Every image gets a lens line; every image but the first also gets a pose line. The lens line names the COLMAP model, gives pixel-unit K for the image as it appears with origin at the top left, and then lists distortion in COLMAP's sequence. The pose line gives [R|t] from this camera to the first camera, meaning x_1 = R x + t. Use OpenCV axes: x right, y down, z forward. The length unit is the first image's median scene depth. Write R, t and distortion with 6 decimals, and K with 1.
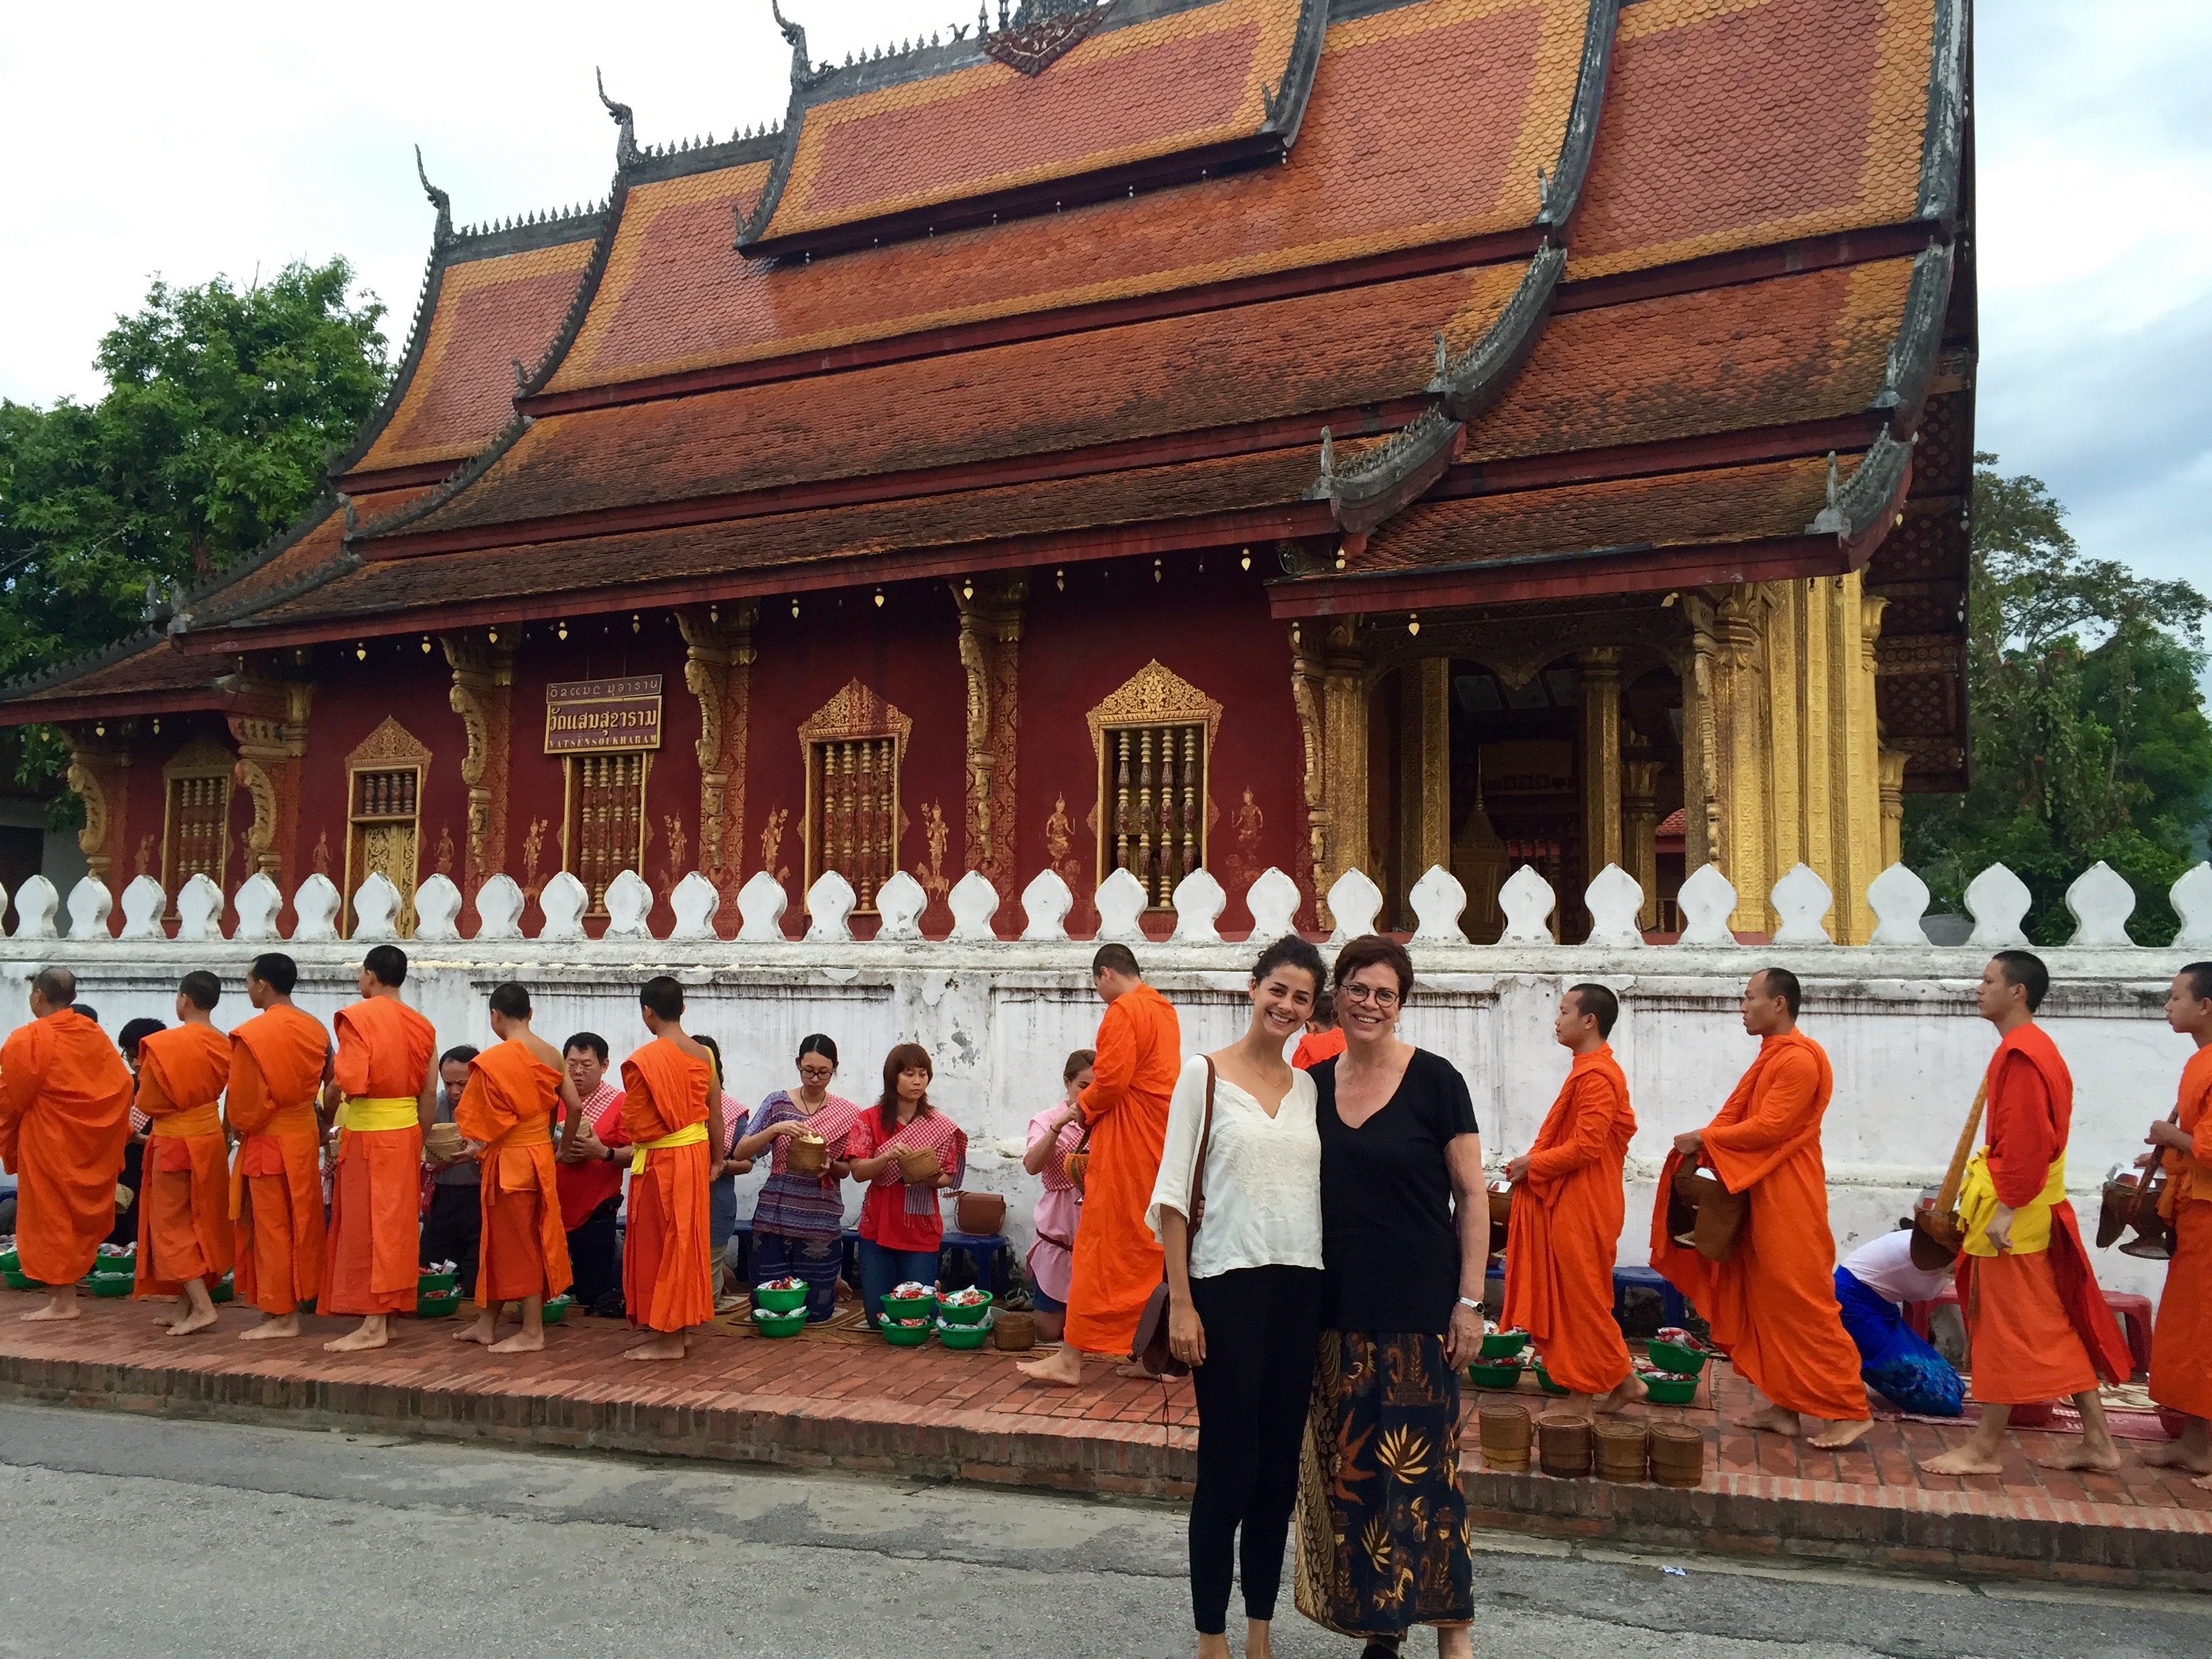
lens RADIAL K [[1868.9, 0, 1107.9], [0, 1868.9, 839.1], [0, 0, 1]] dist [0.088311, -0.129670]
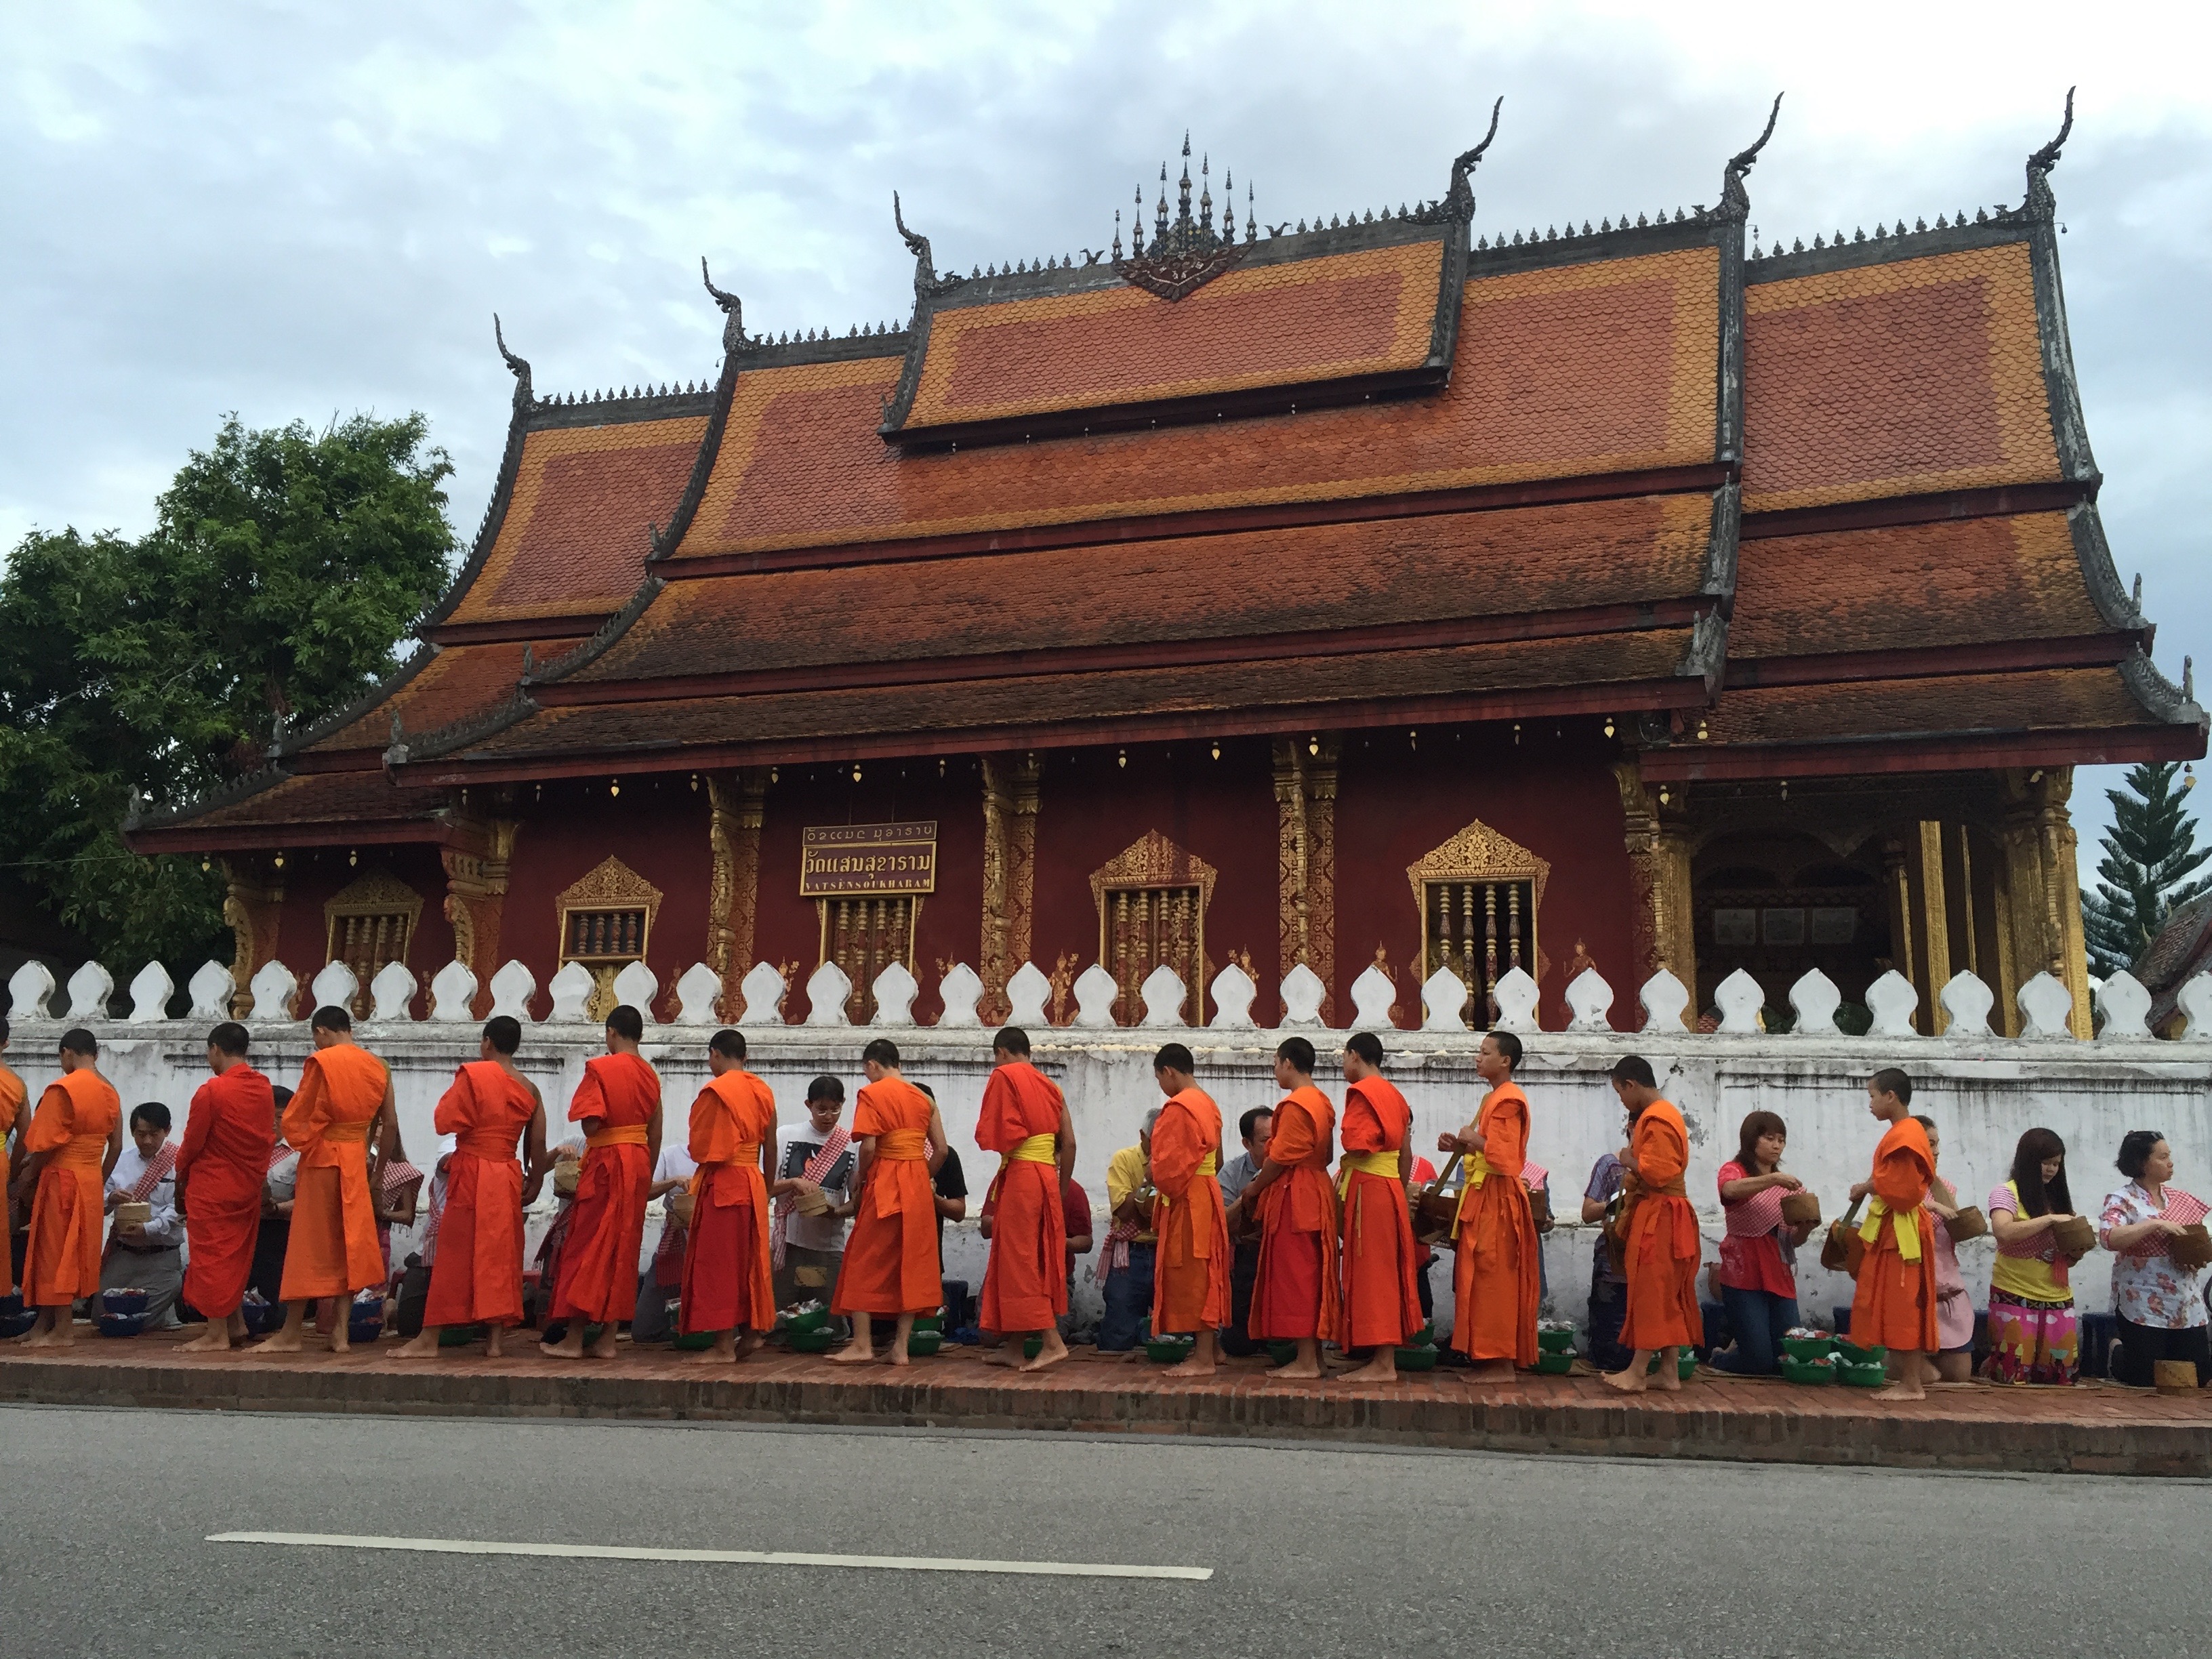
lens RADIAL K [[1868.9, 0, 1107.9], [0, 1868.9, 839.1], [0, 0, 1]] dist [0.088311, -0.129670]
pose [[0.986068, 0.044150, 0.160380, -0.282985], [-0.024229, 0.991973, -0.124106, 0.042632], [-0.164571, 0.118492, 0.979222, -0.012341]]
